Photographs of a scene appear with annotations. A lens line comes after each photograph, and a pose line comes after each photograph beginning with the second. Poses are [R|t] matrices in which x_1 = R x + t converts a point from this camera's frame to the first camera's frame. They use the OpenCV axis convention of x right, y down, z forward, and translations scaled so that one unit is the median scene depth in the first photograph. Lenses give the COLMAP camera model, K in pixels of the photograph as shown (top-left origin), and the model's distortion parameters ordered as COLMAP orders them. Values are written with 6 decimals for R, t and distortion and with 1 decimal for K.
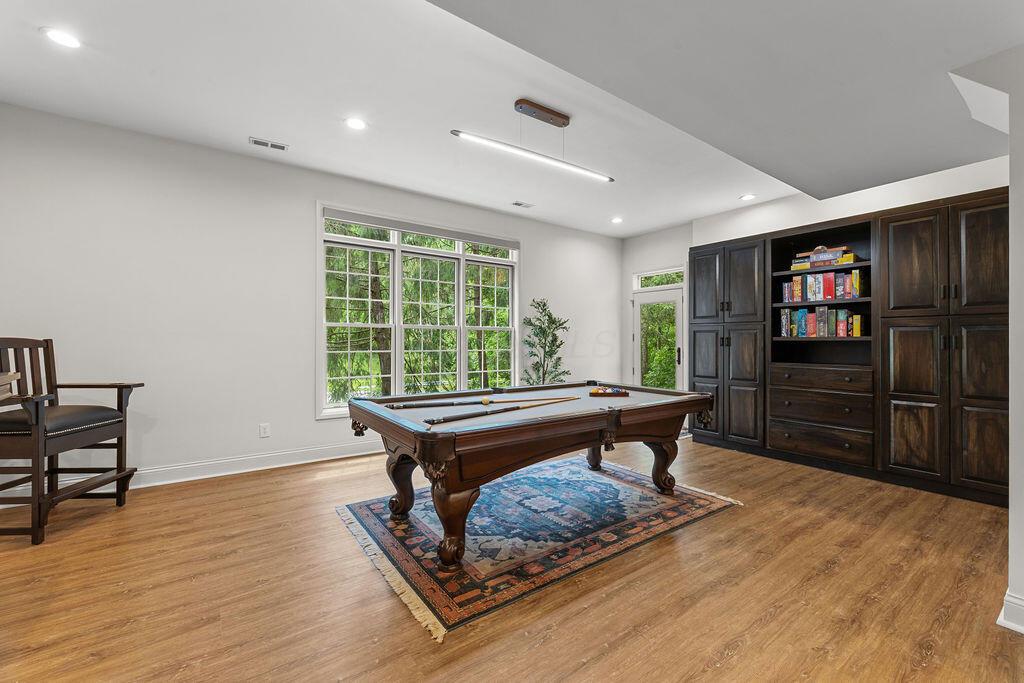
lens RADIAL K [[420.9, 0, 514.7], [0, 420.9, 338.4], [0, 0, 1]] dist [-0.001890, 0.000211]
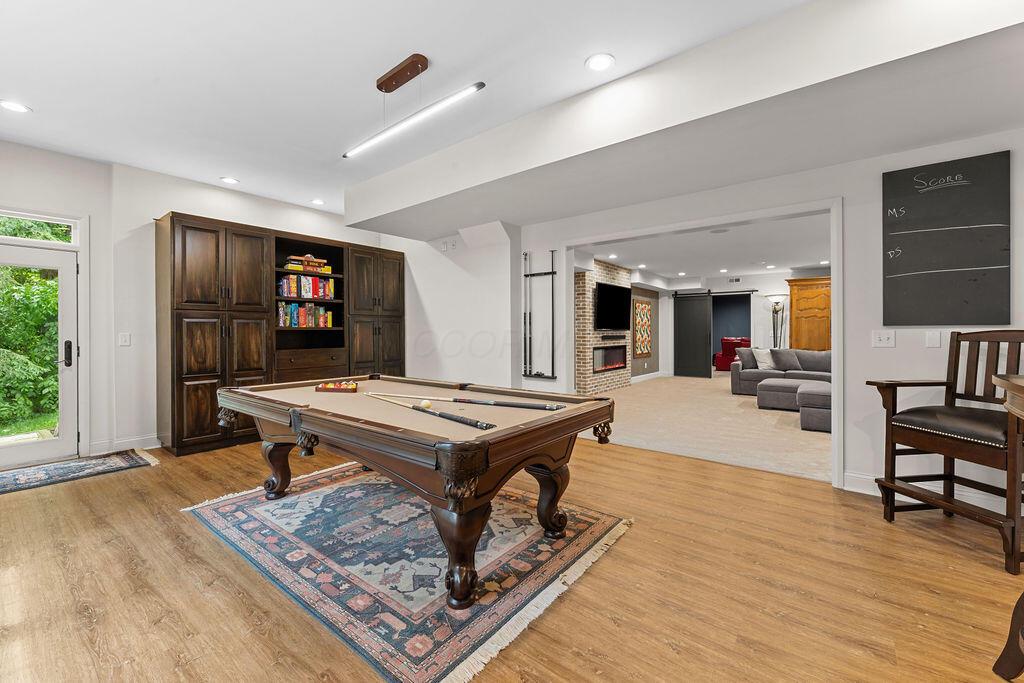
lens RADIAL K [[416.2, 0, 513.5], [0, 416.2, 330.2], [0, 0, 1]] dist [-0.002746, -0.000098]
pose [[-0.283468, -0.000893, 0.958981, -0.689244], [-0.003935, 0.999992, -0.000232, 0.004084], [-0.958974, -0.003839, -0.283469, 0.834156]]
